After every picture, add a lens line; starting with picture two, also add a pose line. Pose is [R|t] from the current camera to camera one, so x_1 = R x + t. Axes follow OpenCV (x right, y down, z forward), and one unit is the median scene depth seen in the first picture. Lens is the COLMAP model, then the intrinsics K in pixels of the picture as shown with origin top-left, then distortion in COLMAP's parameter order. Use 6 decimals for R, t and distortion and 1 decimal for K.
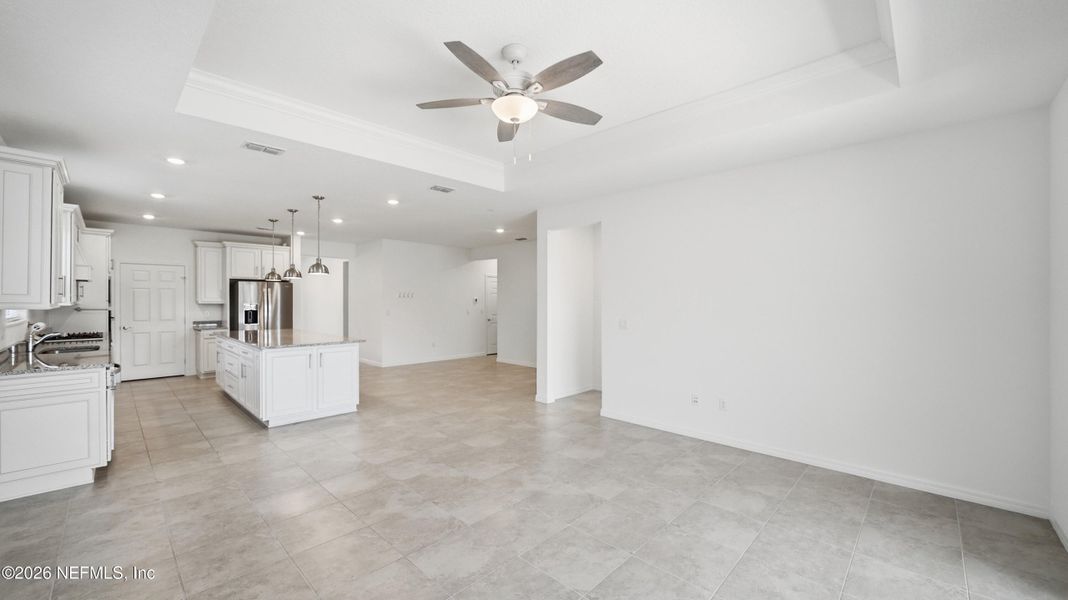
lens RADIAL K [[412.0, 0, 531.4], [0, 412.0, 302.1], [0, 0, 1]] dist [-0.008029, 0.000312]
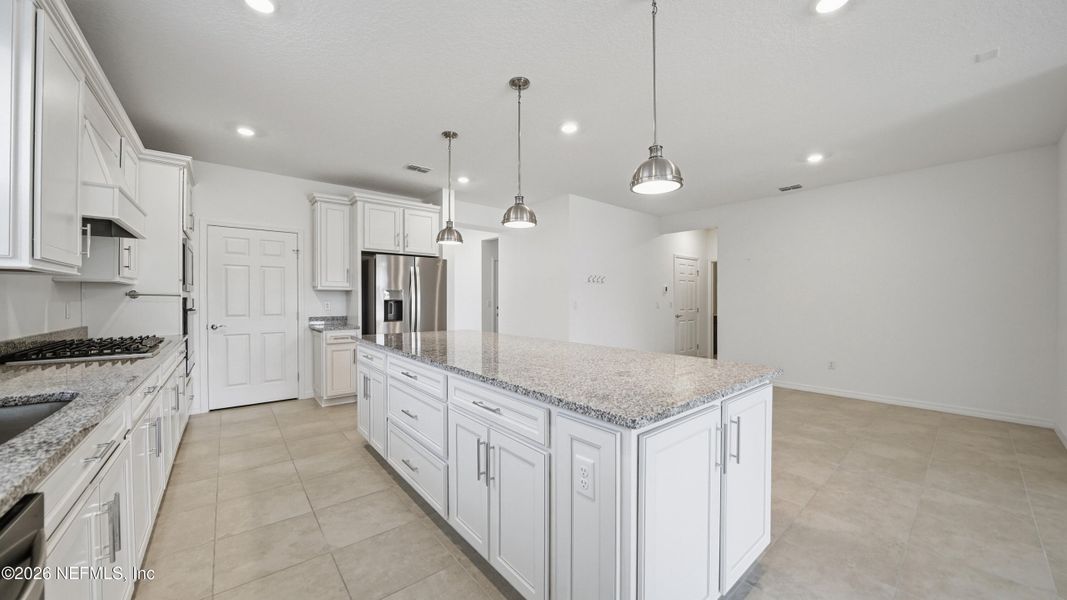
lens RADIAL K [[371.6, 0, 529.9], [0, 371.6, 301.1], [0, 0, 1]] dist [-0.023926, 0.000328]
pose [[0.993807, -0.002157, -0.111098, -0.434595], [0.002128, 0.999998, -0.000376, 0.023705], [0.111099, 0.000138, 0.993809, 0.481460]]
